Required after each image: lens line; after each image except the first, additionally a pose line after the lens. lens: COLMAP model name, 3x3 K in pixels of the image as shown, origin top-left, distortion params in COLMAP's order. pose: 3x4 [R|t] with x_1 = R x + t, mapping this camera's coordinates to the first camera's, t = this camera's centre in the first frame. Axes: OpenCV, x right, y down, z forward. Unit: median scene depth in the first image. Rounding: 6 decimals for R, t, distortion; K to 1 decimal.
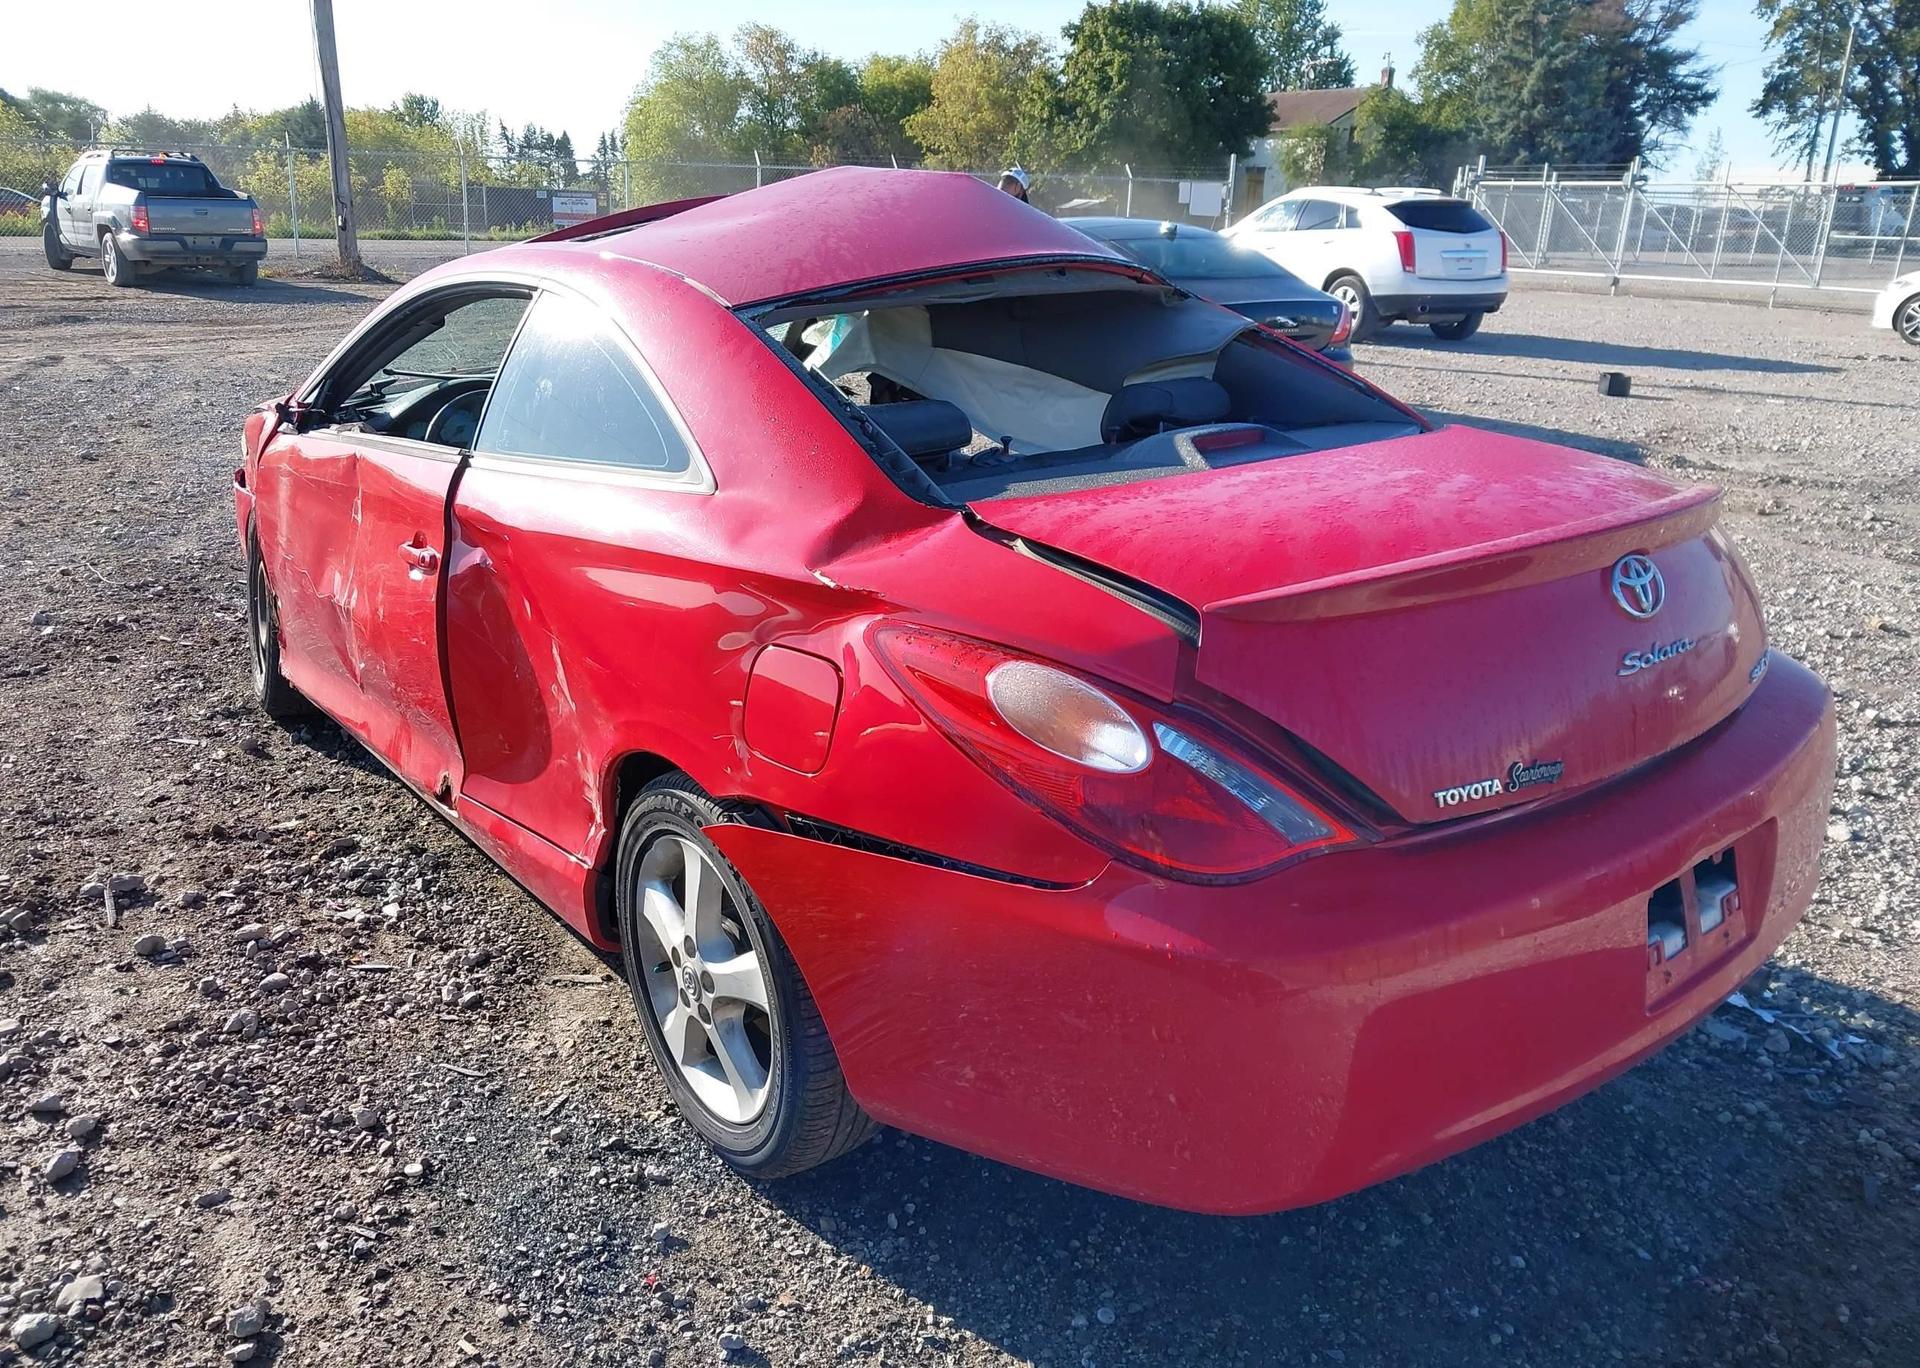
lens RADIAL K [[1440.0, 0, 960.0], [0, 1440.0, 684.0], [0, 0, 1]] dist [-0.011178, -0.004362]
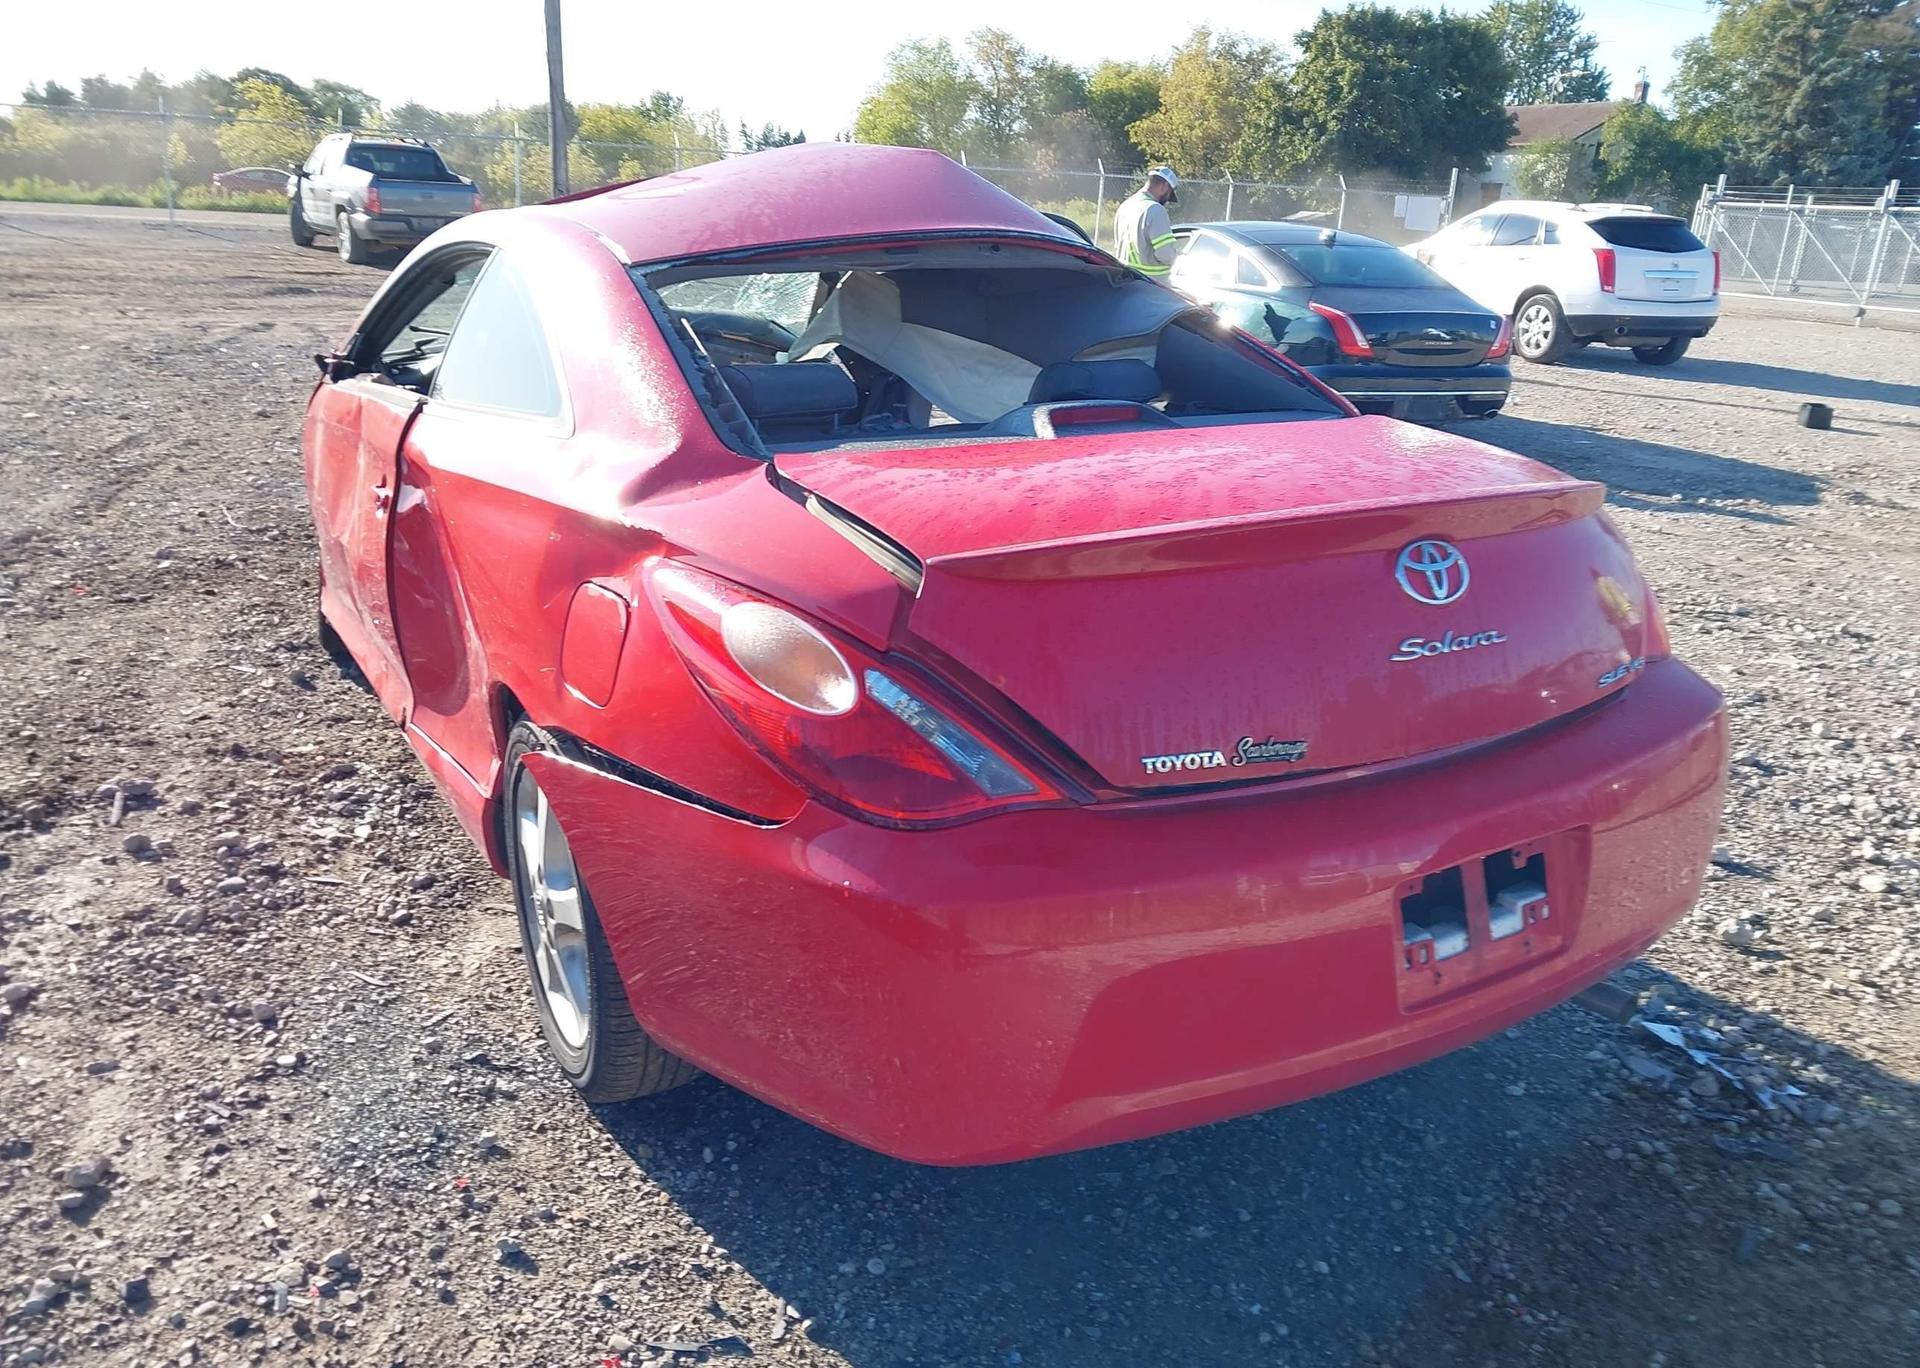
lens RADIAL K [[1433.6, 0, 960.0], [0, 1433.6, 684.0], [0, 0, 1]] dist [-0.006965, -0.005258]
pose [[0.989936, 0.068001, -0.124103, 0.199325], [-0.068194, 0.997668, 0.002695, 0.018664], [0.123997, 0.005795, 0.992266, 0.003394]]
